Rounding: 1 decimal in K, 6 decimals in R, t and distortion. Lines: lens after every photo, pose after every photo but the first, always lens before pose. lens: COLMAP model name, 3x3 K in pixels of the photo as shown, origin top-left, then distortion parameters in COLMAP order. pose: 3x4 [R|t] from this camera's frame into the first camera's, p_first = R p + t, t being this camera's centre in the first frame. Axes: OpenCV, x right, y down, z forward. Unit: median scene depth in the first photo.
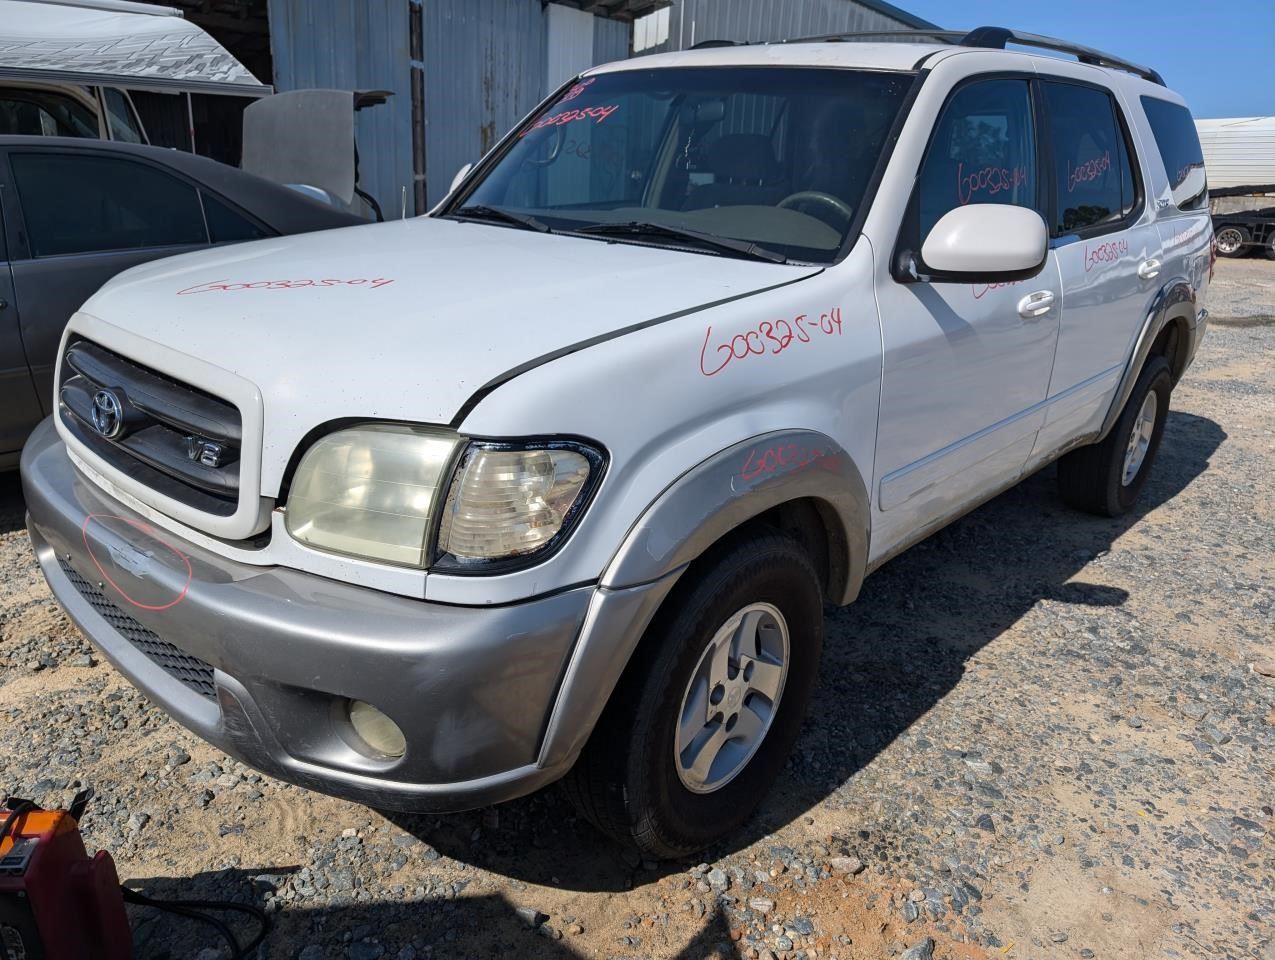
lens RADIAL K [[945.7, 0, 636.0], [0, 945.7, 481.2], [0, 0, 1]] dist [-0.006052, 0.002726]
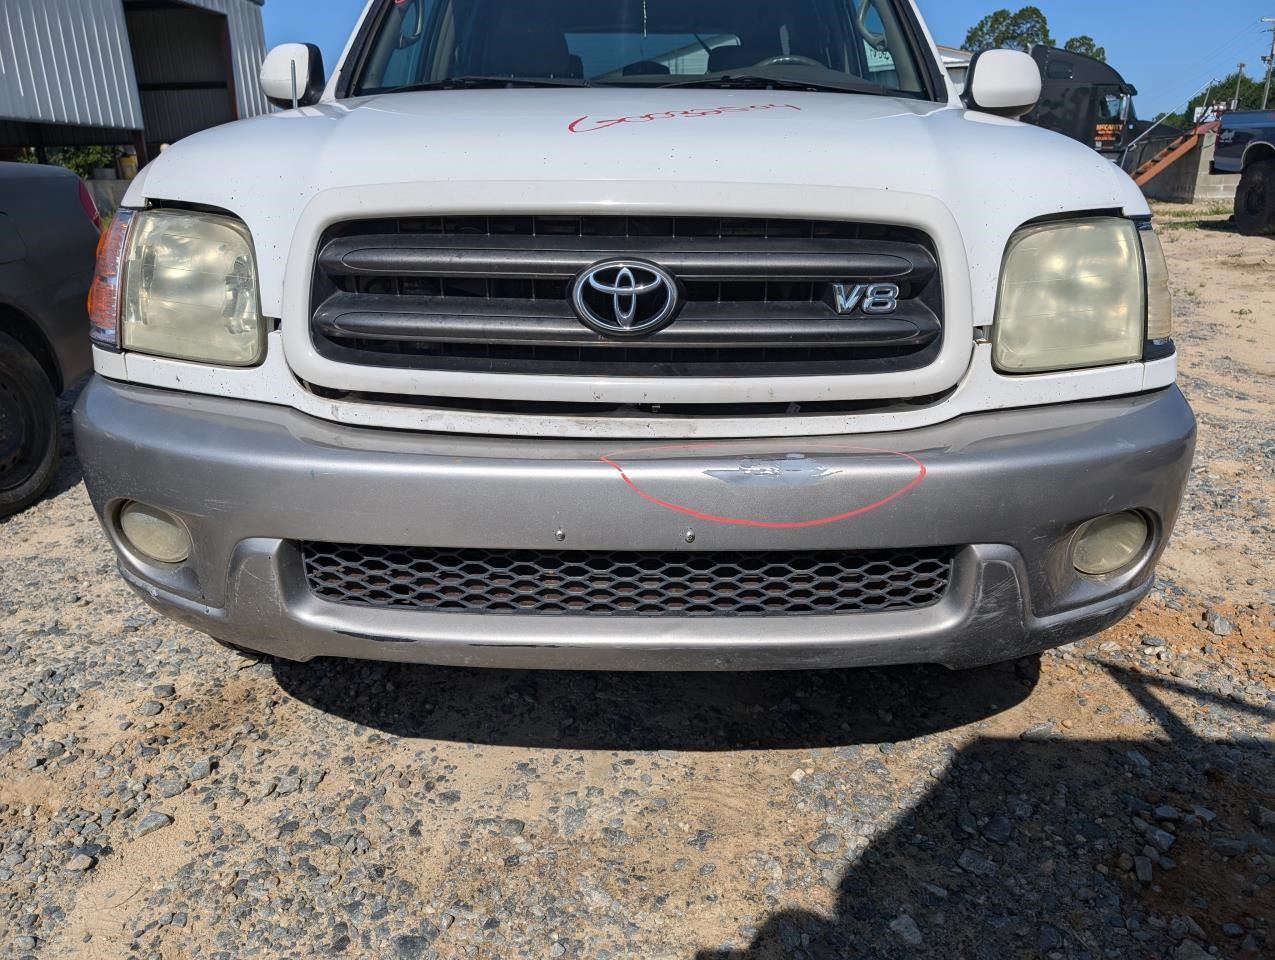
lens RADIAL K [[945.7, 0, 639.6], [0, 945.7, 480.0], [0, 0, 1]] dist [-0.006052, 0.002726]
pose [[0.744054, -0.257835, 0.616364, -1.141998], [0.241308, 0.963970, 0.111945, -0.019943], [-0.623020, 0.065440, 0.779464, 0.532103]]
